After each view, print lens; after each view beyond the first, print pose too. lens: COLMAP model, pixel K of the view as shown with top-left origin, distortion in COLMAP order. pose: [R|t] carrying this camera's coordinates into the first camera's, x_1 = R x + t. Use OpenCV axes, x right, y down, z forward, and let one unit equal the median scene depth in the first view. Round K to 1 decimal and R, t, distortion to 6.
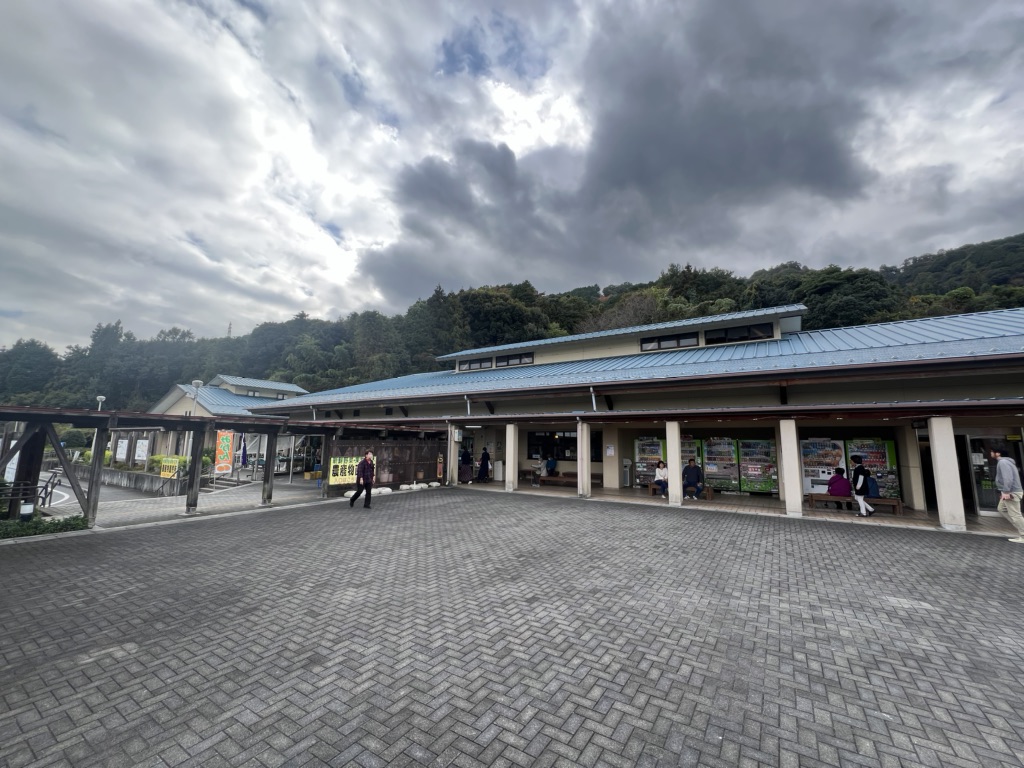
lens RADIAL K [[411.2, 0, 512.0], [0, 411.2, 384.0], [0, 0, 1]] dist [-0.014459, 0.000029]
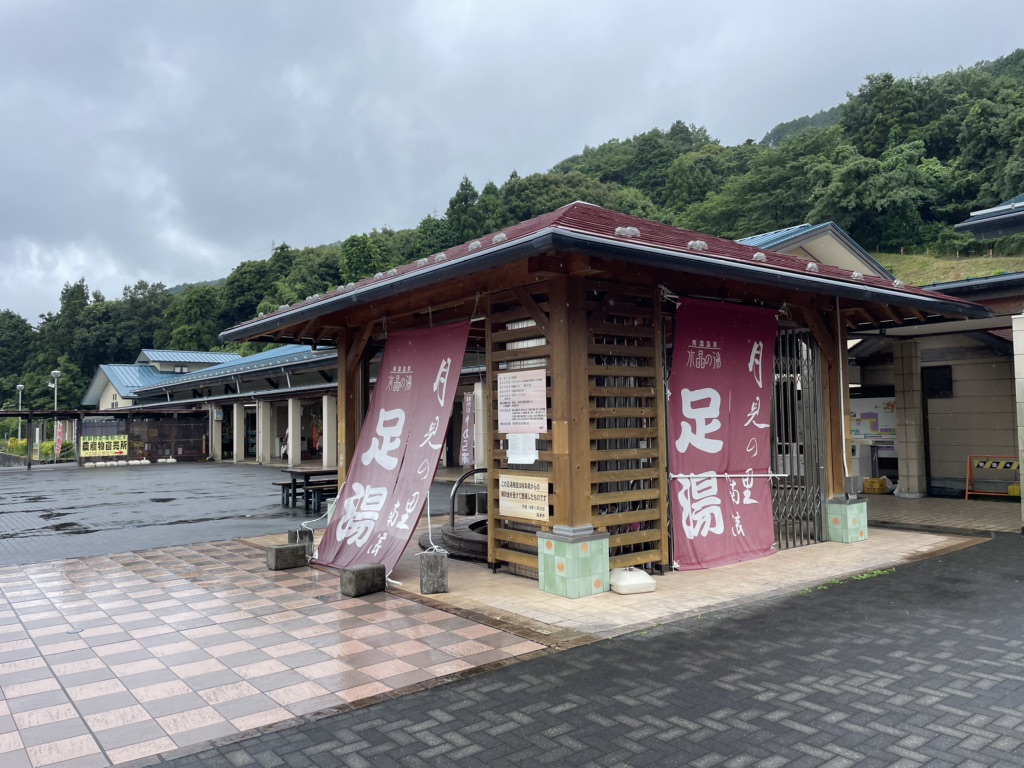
lens RADIAL K [[766.2, 0, 512.0], [0, 766.2, 384.0], [0, 0, 1]] dist [0.142229, -0.253195]
pose [[0.941230, -0.045605, -0.334674, 0.532664], [0.077661, 0.993516, 0.083030, -0.026878], [0.328718, -0.104142, 0.938669, -0.272580]]
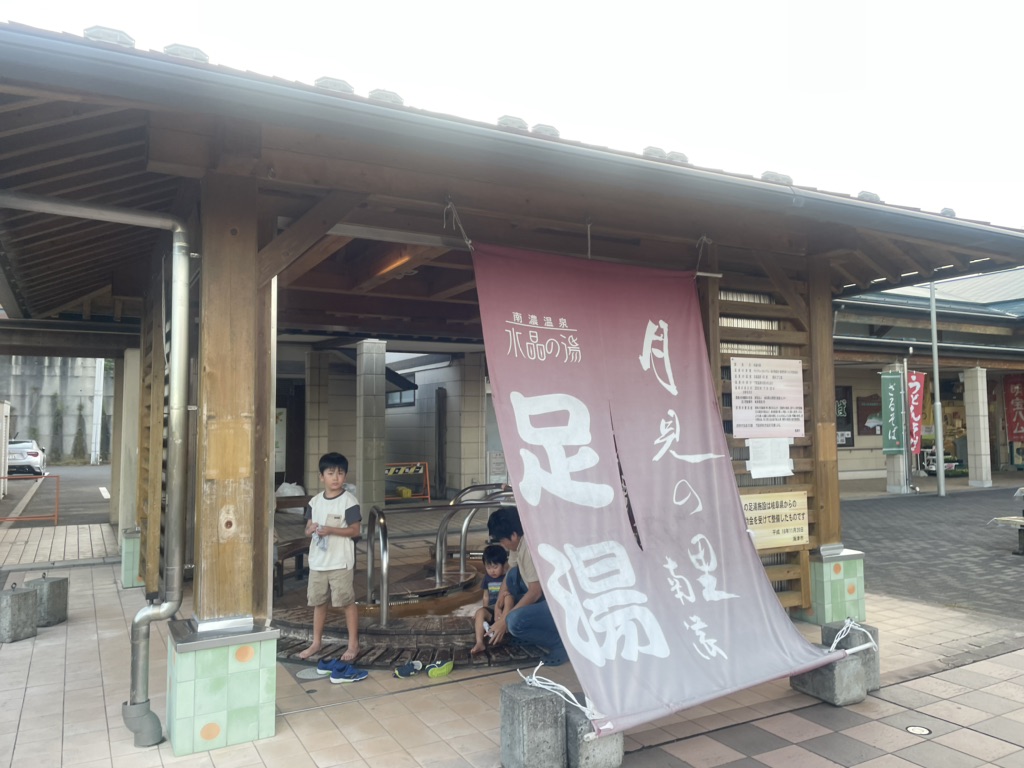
lens RADIAL K [[783.8, 0, 520.1], [0, 783.8, 359.6], [0, 0, 1]] dist [0.024654, -0.001806]
pose [[0.467370, 0.056422, 0.882259, 0.326235], [-0.110943, 0.993815, -0.004785, -0.008819], [-0.877073, -0.095644, 0.470739, -0.130975]]
